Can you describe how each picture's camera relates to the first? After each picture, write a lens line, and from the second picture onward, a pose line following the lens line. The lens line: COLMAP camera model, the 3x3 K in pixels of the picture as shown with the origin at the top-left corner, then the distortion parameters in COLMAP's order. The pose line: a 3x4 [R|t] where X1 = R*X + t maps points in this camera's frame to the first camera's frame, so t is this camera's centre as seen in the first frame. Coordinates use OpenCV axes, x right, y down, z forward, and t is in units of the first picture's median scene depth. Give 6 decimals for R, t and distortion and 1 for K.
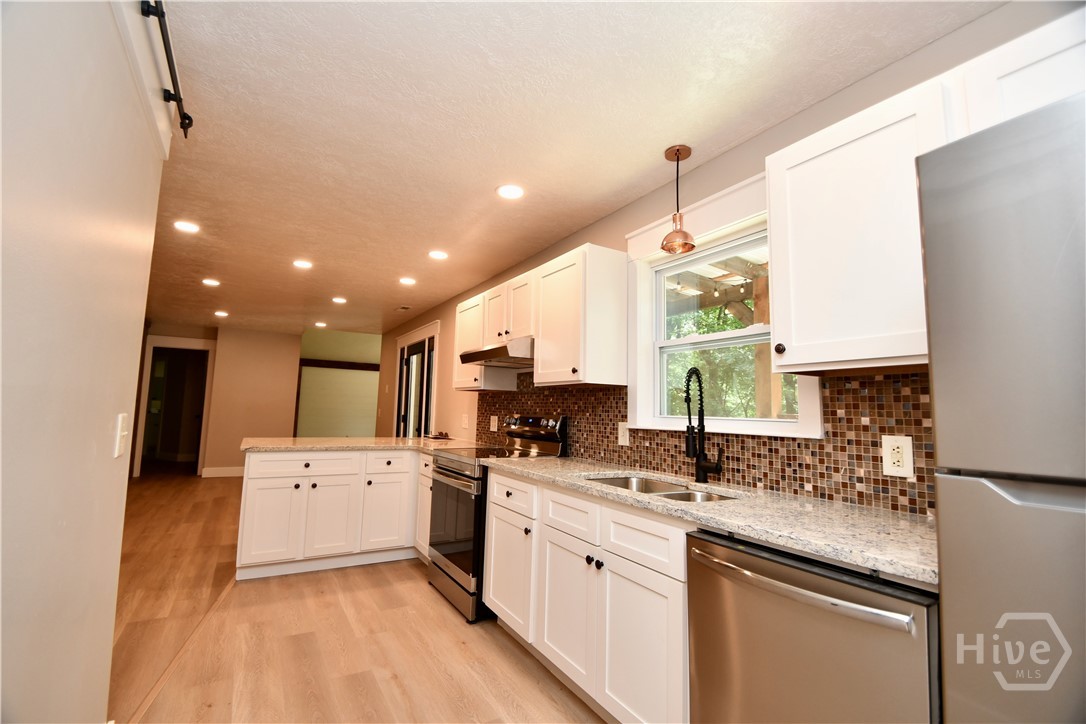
lens RADIAL K [[473.3, 0, 540.6], [0, 473.3, 359.0], [0, 0, 1]] dist [0.005268, -0.012256]
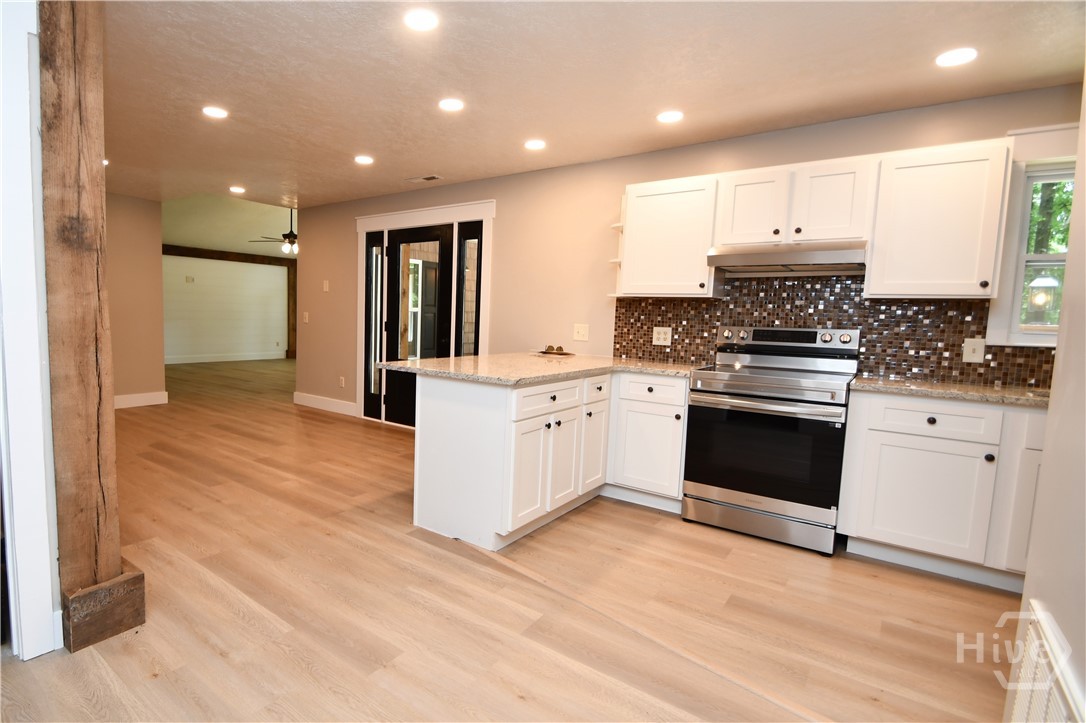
lens RADIAL K [[534.3, 0, 540.5], [0, 534.3, 364.9], [0, 0, 1]] dist [-0.004774, -0.002092]
pose [[0.940556, -0.032260, 0.338104, -0.918381], [-0.039528, 0.978316, 0.203309, 0.002967], [-0.337331, -0.204588, 0.918886, 0.278391]]
